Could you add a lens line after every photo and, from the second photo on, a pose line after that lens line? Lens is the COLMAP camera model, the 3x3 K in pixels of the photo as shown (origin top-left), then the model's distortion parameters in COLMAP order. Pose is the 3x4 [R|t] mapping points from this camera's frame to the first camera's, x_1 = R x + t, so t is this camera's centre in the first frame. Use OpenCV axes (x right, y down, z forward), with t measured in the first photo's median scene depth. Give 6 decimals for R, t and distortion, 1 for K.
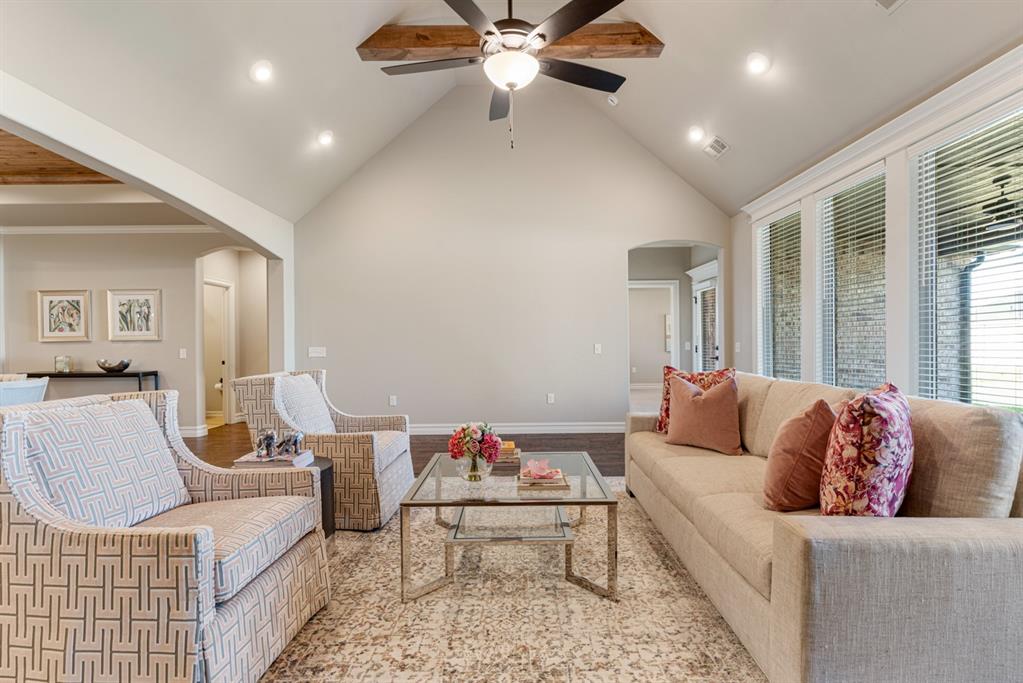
lens RADIAL K [[487.5, 0, 512.8], [0, 487.5, 341.2], [0, 0, 1]] dist [0.004422, -0.000671]
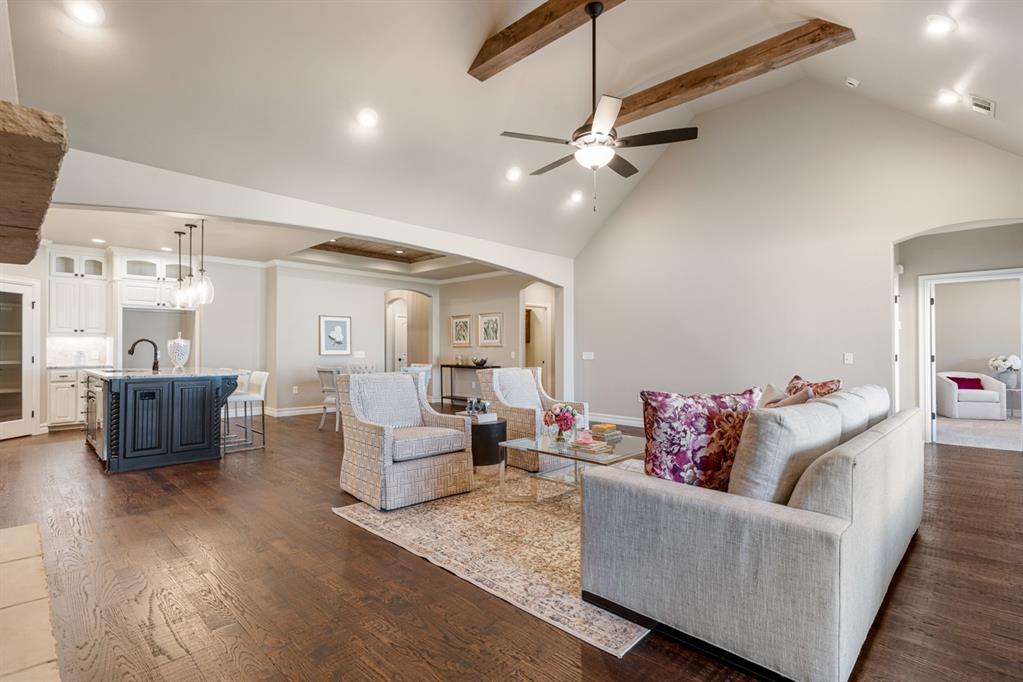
lens RADIAL K [[487.5, 0, 512.1], [0, 487.5, 343.8], [0, 0, 1]] dist [0.004422, -0.000671]
pose [[0.722593, 0.003219, -0.691266, 0.365956], [-0.007470, 0.999967, -0.003153, -0.004455], [0.691234, 0.007442, 0.722593, -0.078294]]
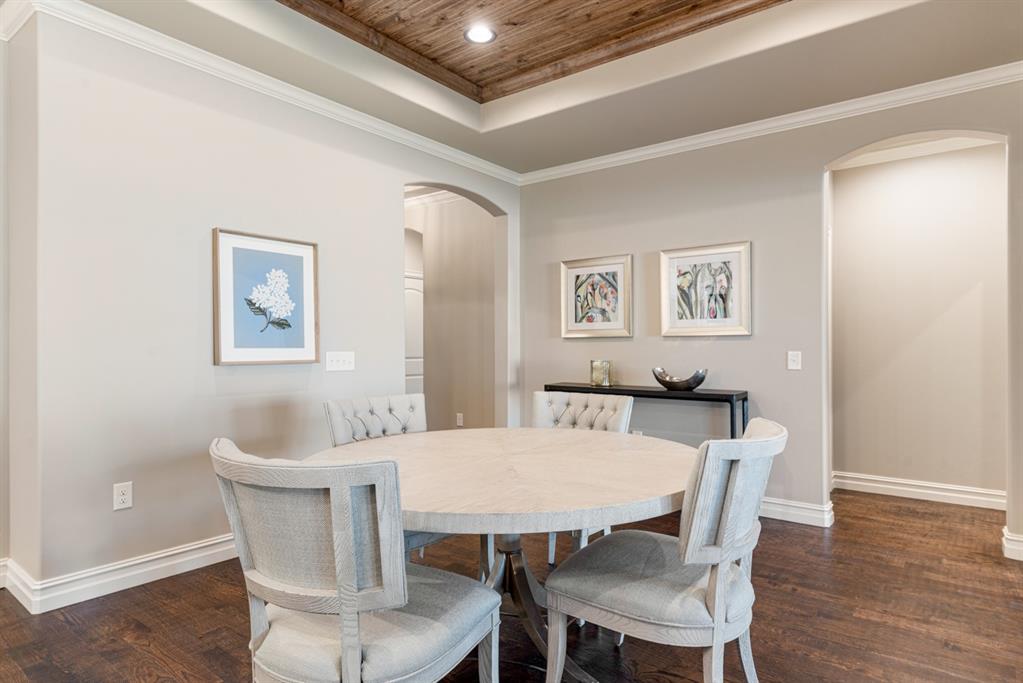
lens RADIAL K [[580.3, 0, 510.2], [0, 580.3, 339.3], [0, 0, 1]] dist [-0.000775, 0.000158]
pose [[0.794789, 0.002003, -0.606883, -0.567620], [-0.006596, 0.999964, -0.005338, 0.008192], [0.606851, 0.008246, 0.794773, 0.341137]]
